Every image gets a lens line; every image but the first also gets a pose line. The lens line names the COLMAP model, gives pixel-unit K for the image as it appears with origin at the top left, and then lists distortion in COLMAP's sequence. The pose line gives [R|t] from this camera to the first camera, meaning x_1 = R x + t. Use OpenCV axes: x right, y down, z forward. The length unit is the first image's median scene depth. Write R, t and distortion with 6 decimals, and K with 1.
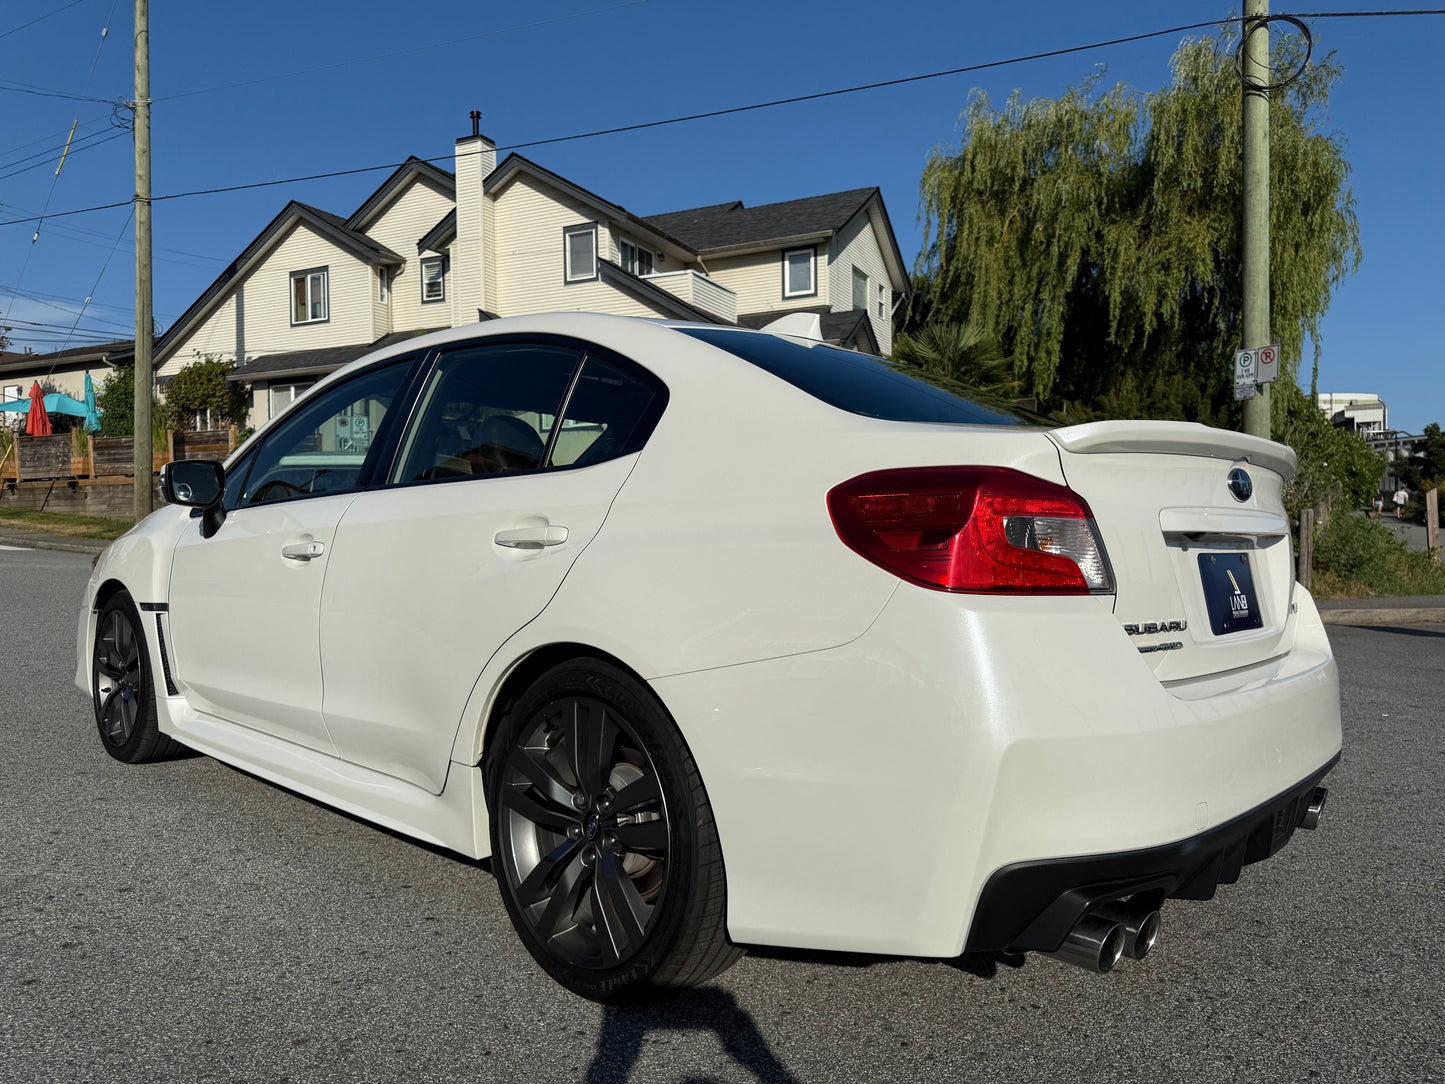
lens RADIAL K [[1031.0, 0, 734.2], [0, 1031.0, 544.4], [0, 0, 1]] dist [0.014443, -0.019660]
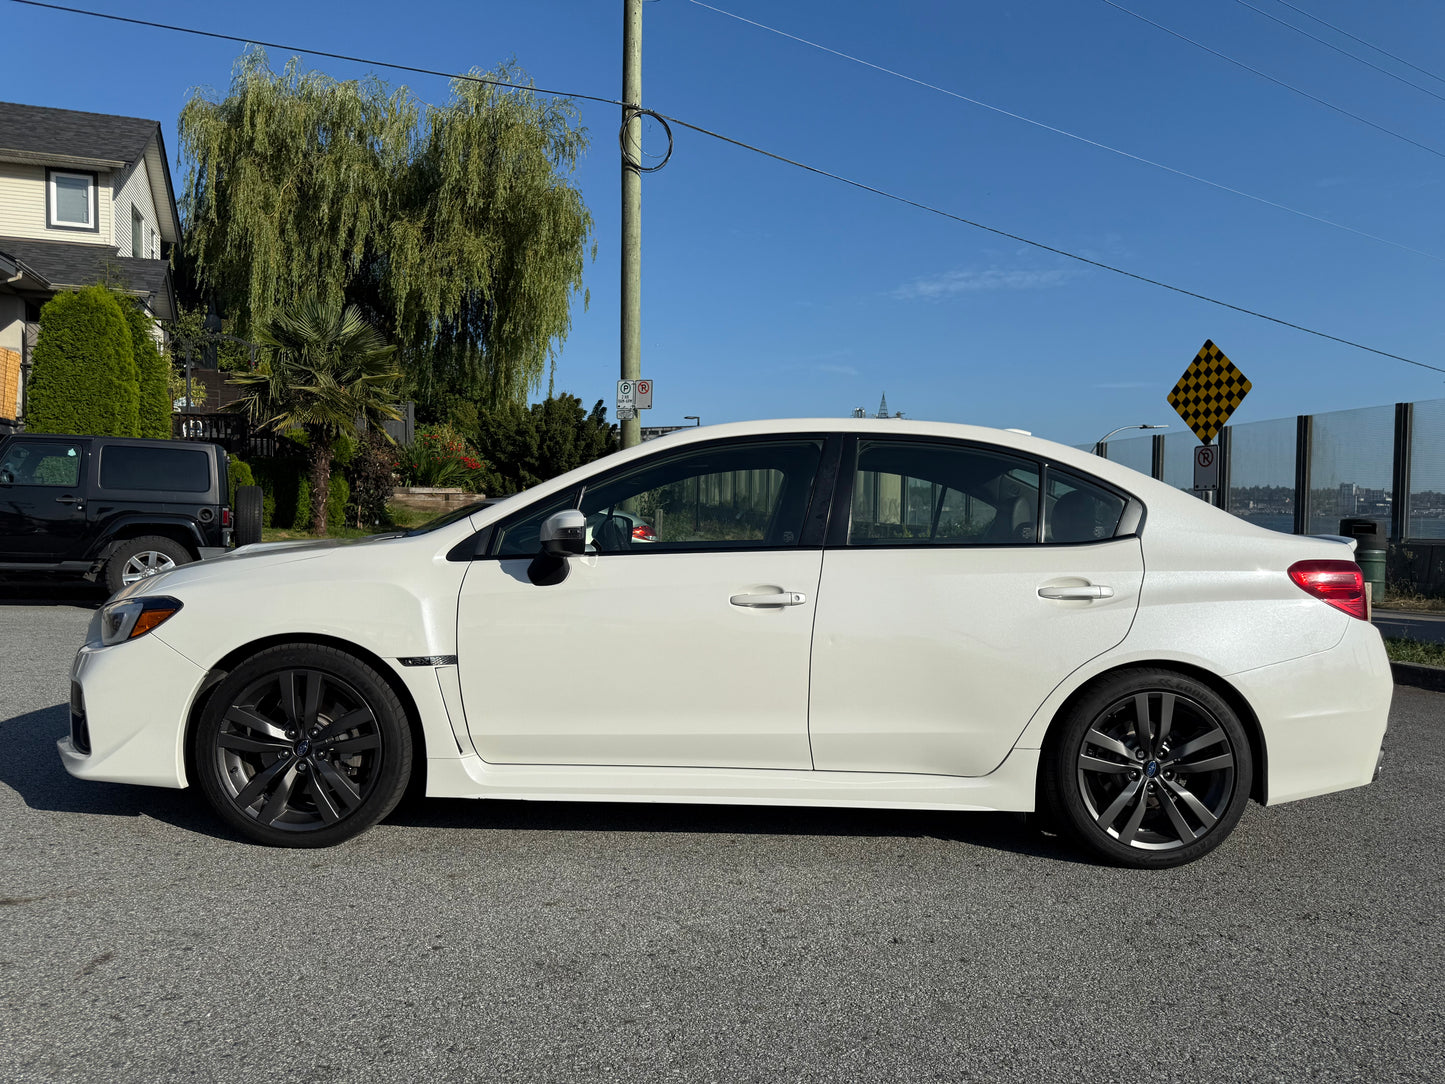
lens RADIAL K [[1031.0, 0, 717.3], [0, 1031.0, 533.7], [0, 0, 1]] dist [0.014443, -0.019660]
pose [[0.718271, 0.013293, 0.695637, -0.130128], [-0.023147, 0.999721, 0.004797, -0.007103], [-0.695378, -0.019548, 0.718378, 0.022041]]
